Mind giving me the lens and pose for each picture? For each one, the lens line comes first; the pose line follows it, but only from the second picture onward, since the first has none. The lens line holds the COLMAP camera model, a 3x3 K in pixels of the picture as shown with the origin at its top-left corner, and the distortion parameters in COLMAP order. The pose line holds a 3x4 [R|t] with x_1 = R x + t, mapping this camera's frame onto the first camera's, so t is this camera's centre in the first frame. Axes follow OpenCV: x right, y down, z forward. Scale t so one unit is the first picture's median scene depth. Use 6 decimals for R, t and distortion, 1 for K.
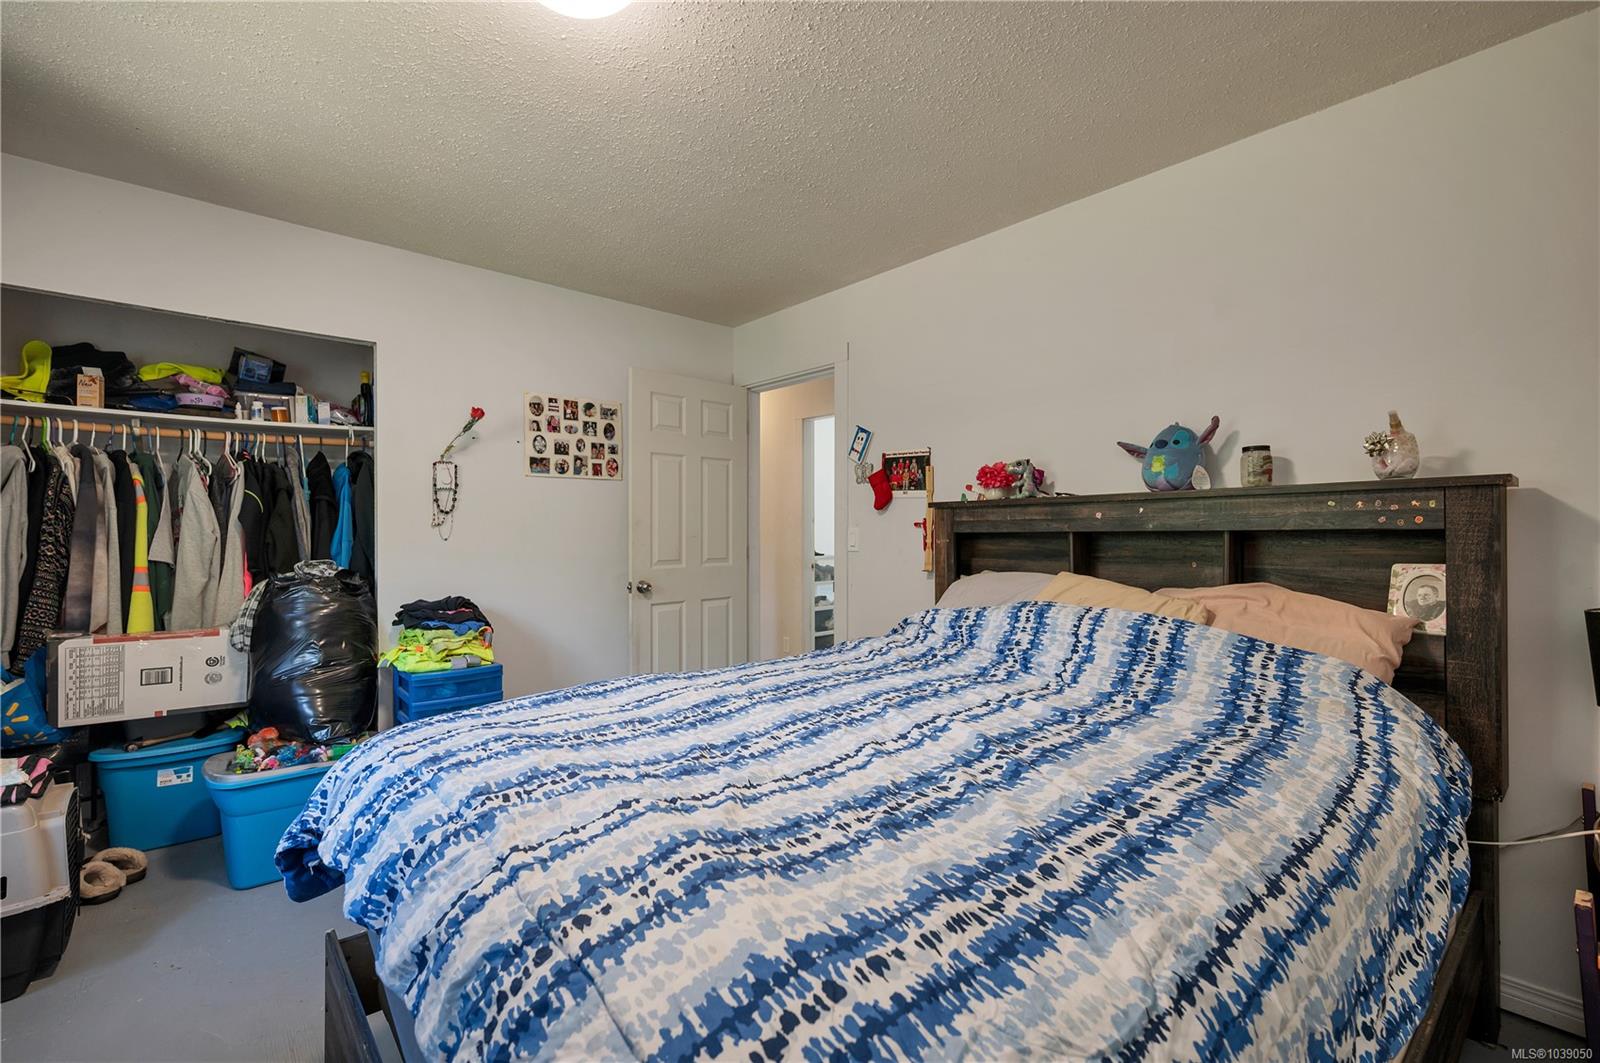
lens RADIAL K [[704.0, 0, 812.6], [0, 704.0, 530.5], [0, 0, 1]] dist [0.001297, 0.000165]
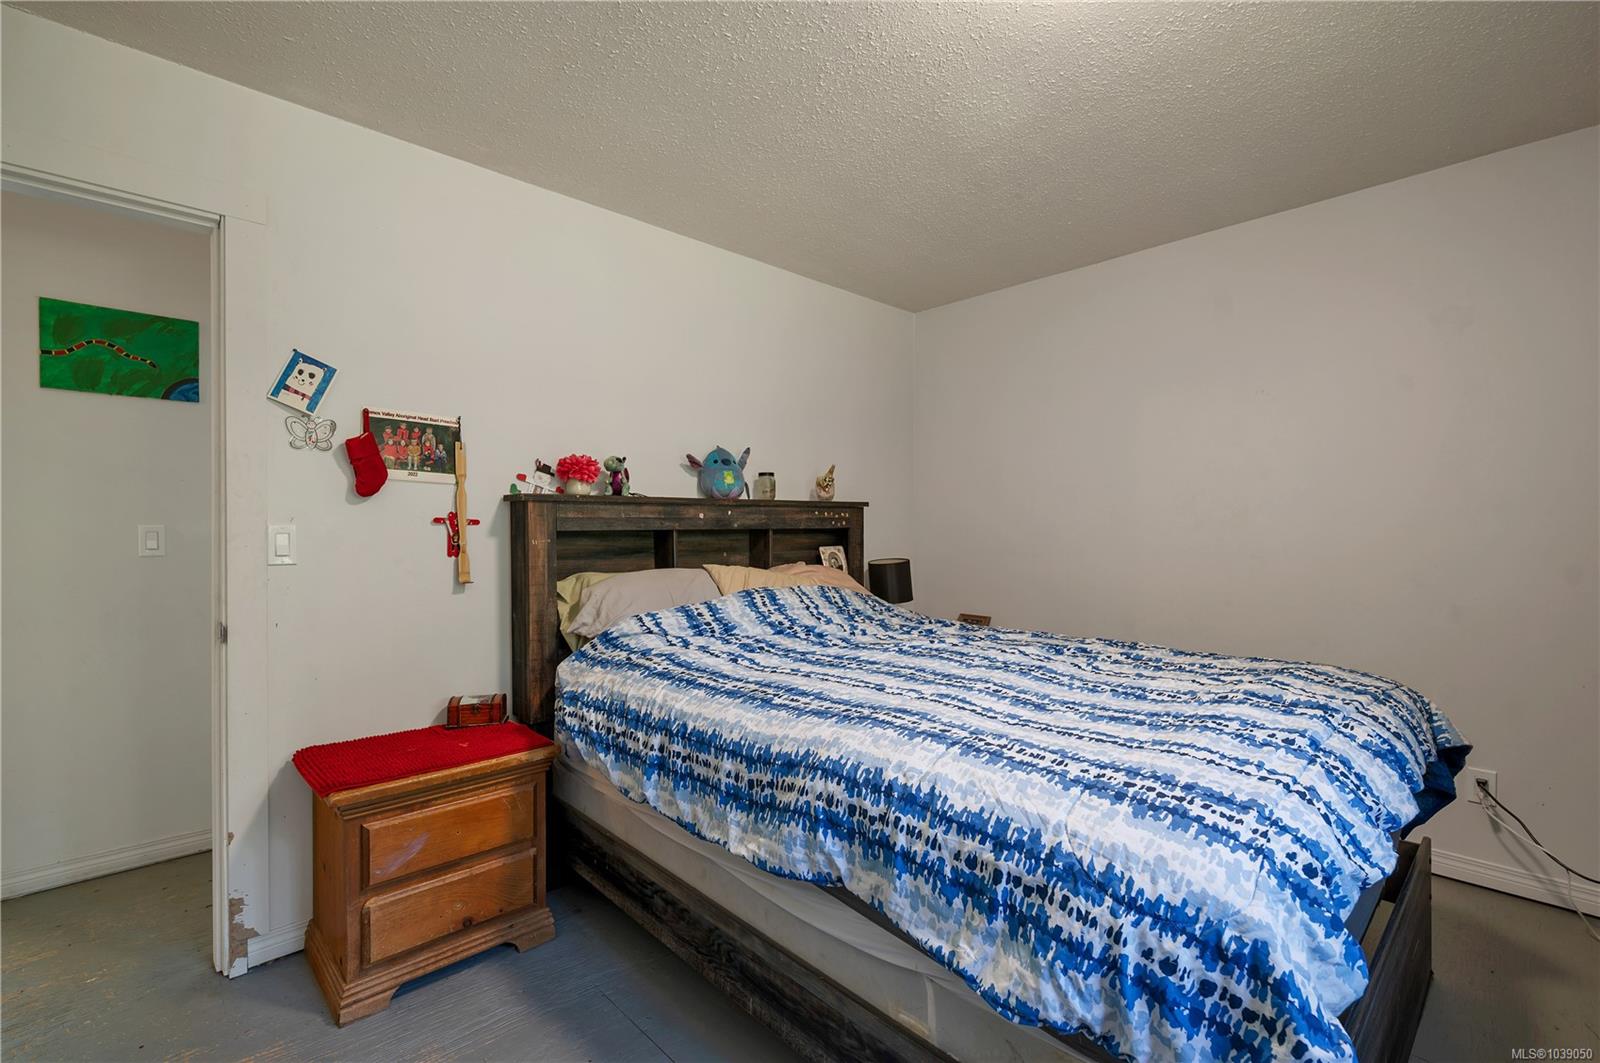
lens RADIAL K [[704.0, 0, 812.6], [0, 704.0, 530.5], [0, 0, 1]] dist [0.001297, 0.000165]
pose [[-0.037809, 0.001452, 0.999284, -0.732195], [0.003932, 0.999991, -0.001304, 0.005217], [-0.999277, 0.003880, -0.037814, 0.804325]]
